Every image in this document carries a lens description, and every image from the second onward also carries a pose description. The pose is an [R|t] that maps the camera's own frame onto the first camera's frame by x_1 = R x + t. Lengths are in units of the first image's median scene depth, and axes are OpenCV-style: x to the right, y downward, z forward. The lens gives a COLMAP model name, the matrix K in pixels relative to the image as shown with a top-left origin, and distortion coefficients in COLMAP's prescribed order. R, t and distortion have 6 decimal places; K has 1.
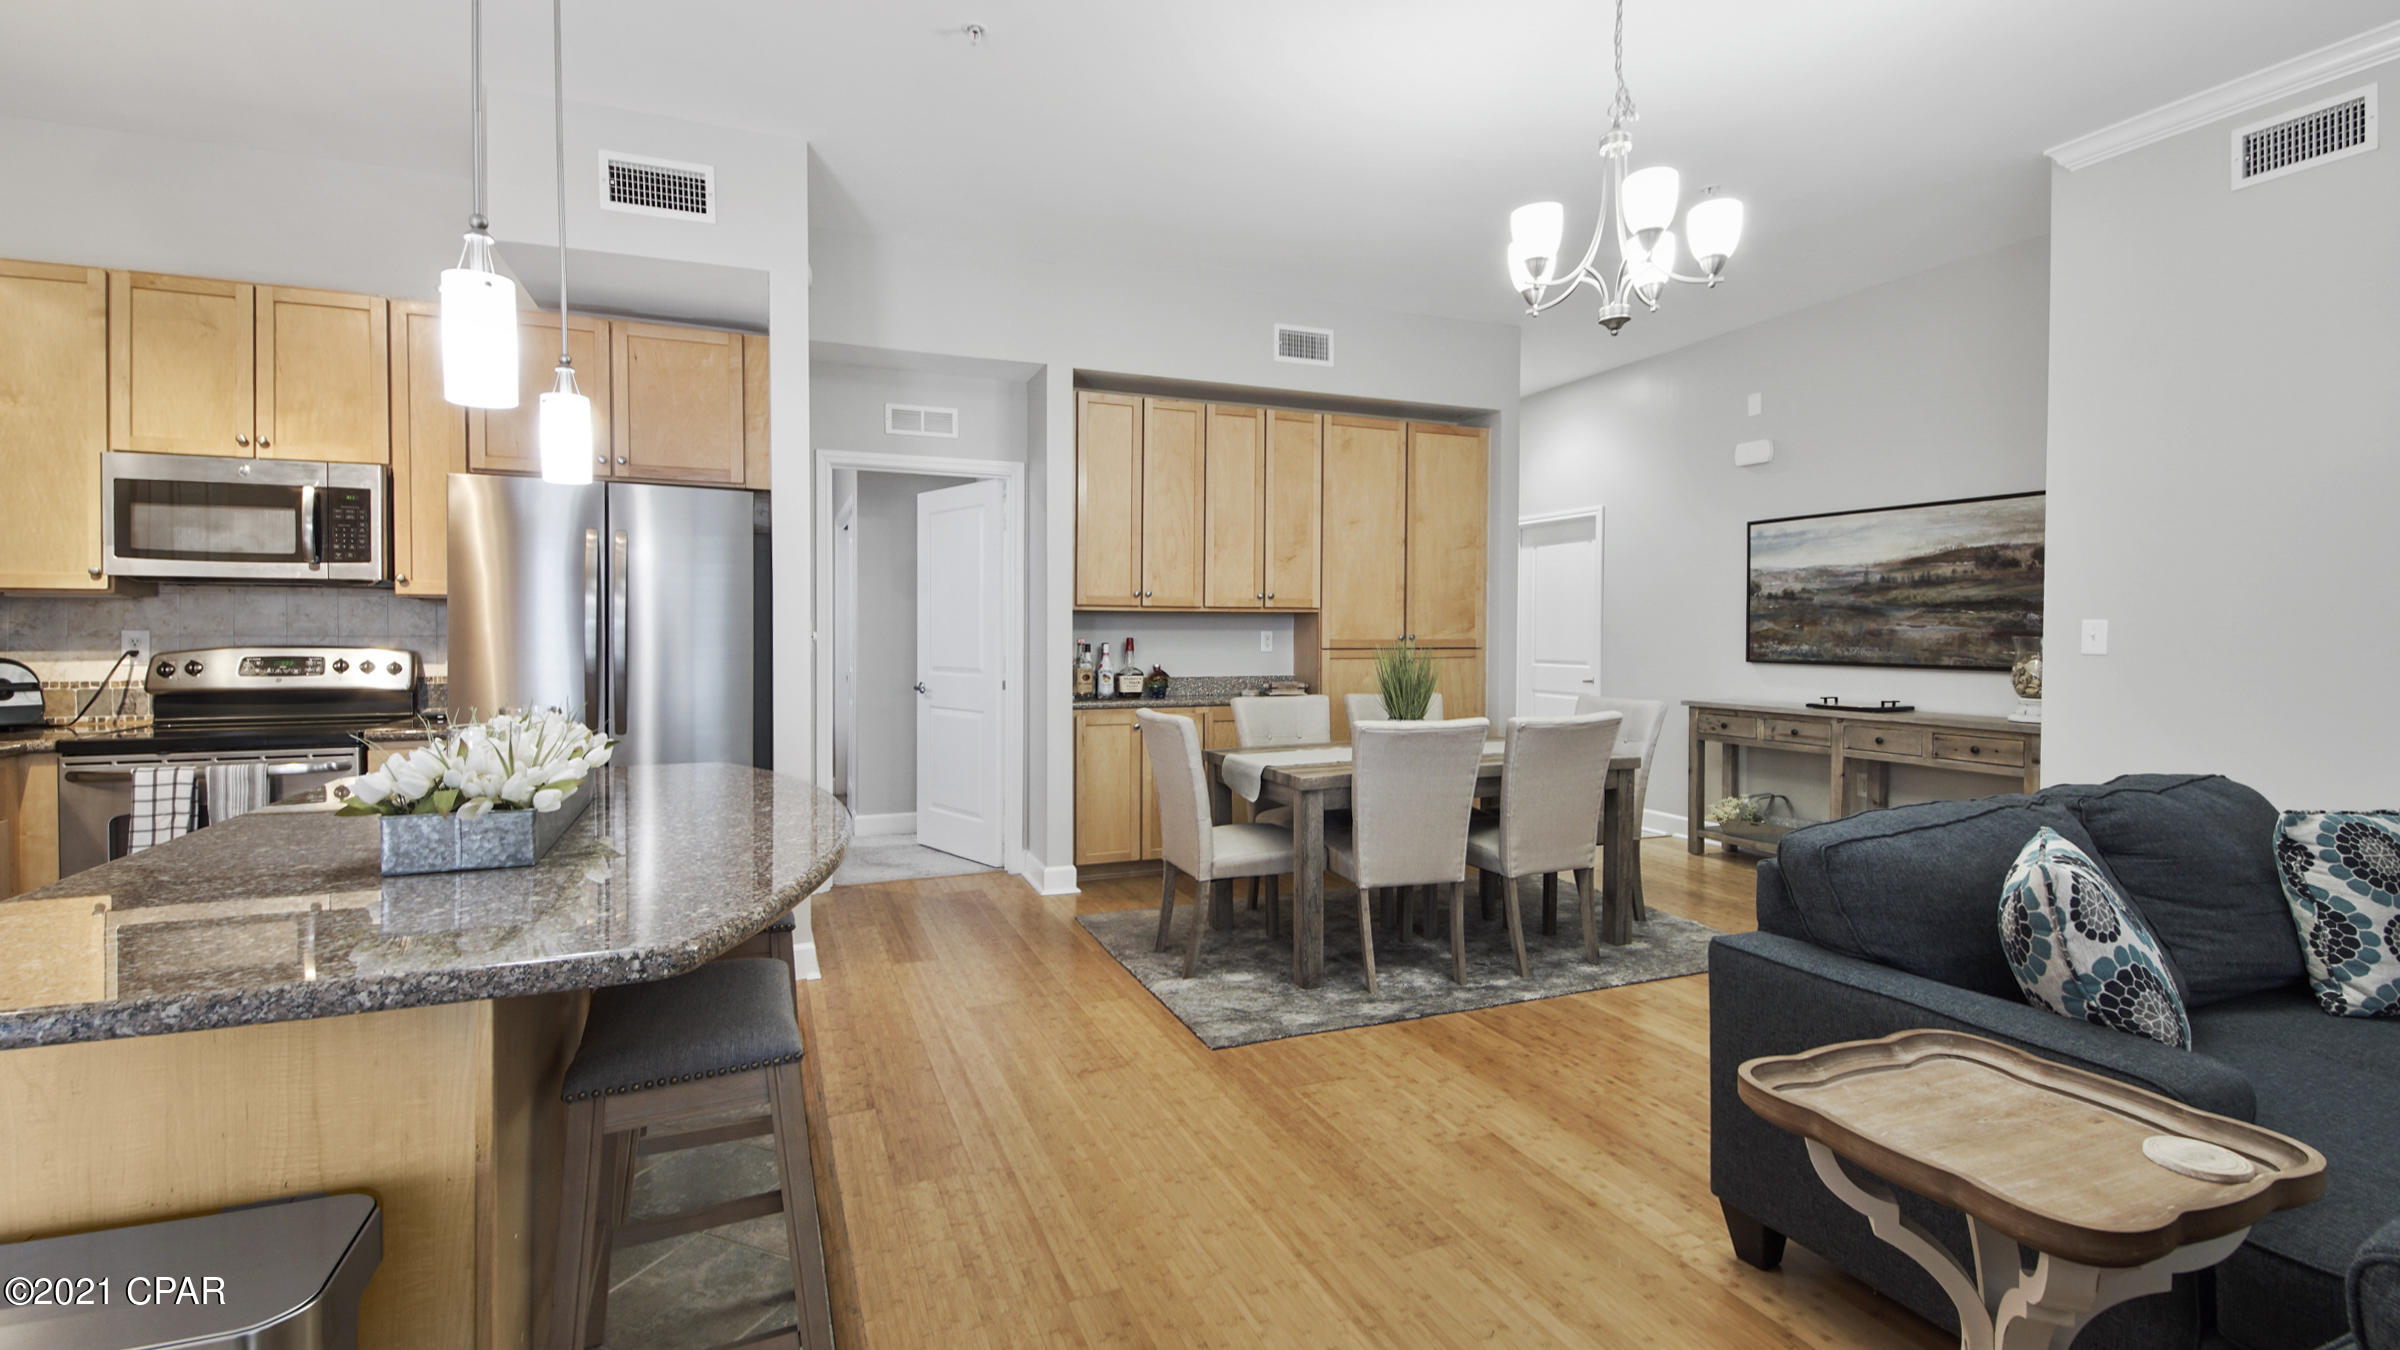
lens RADIAL K [[1082.4, 0, 1192.7], [0, 1082.4, 646.1], [0, 0, 1]] dist [0.002127, -0.000380]
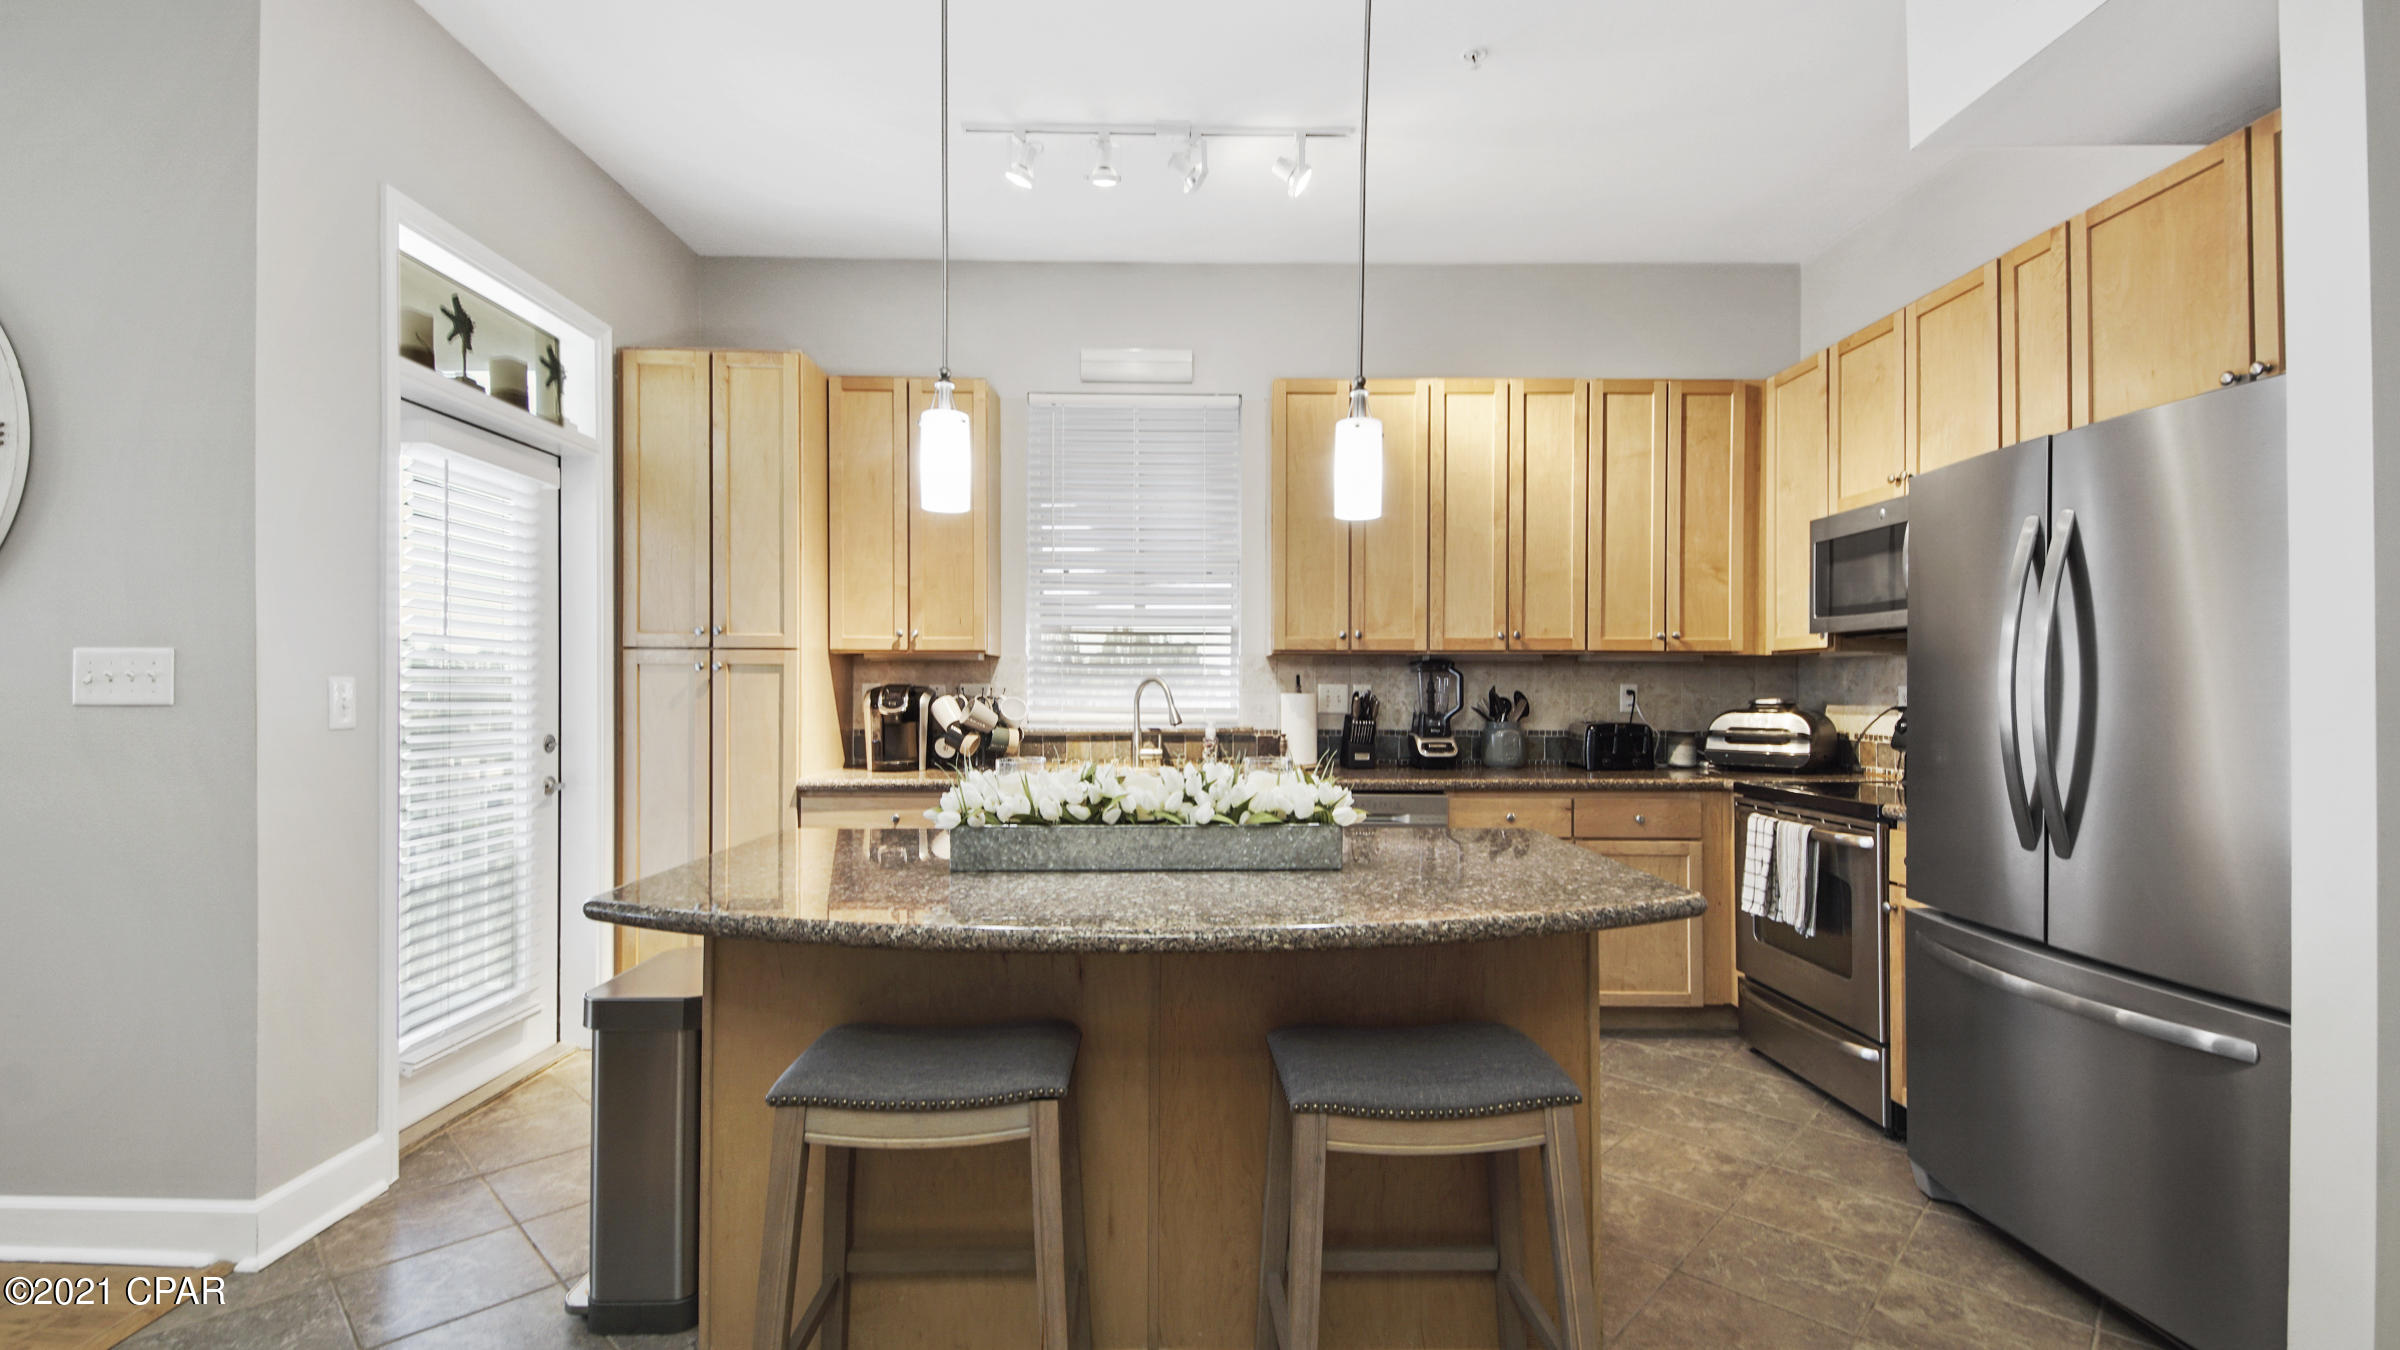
lens RADIAL K [[1082.4, 0, 1192.7], [0, 1082.4, 646.1], [0, 0, 1]] dist [0.002127, -0.000380]
pose [[-0.371045, -0.047064, -0.927422, 0.195082], [-0.013948, 0.998885, -0.045111, 0.003348], [0.928510, -0.003803, -0.371287, 0.762662]]
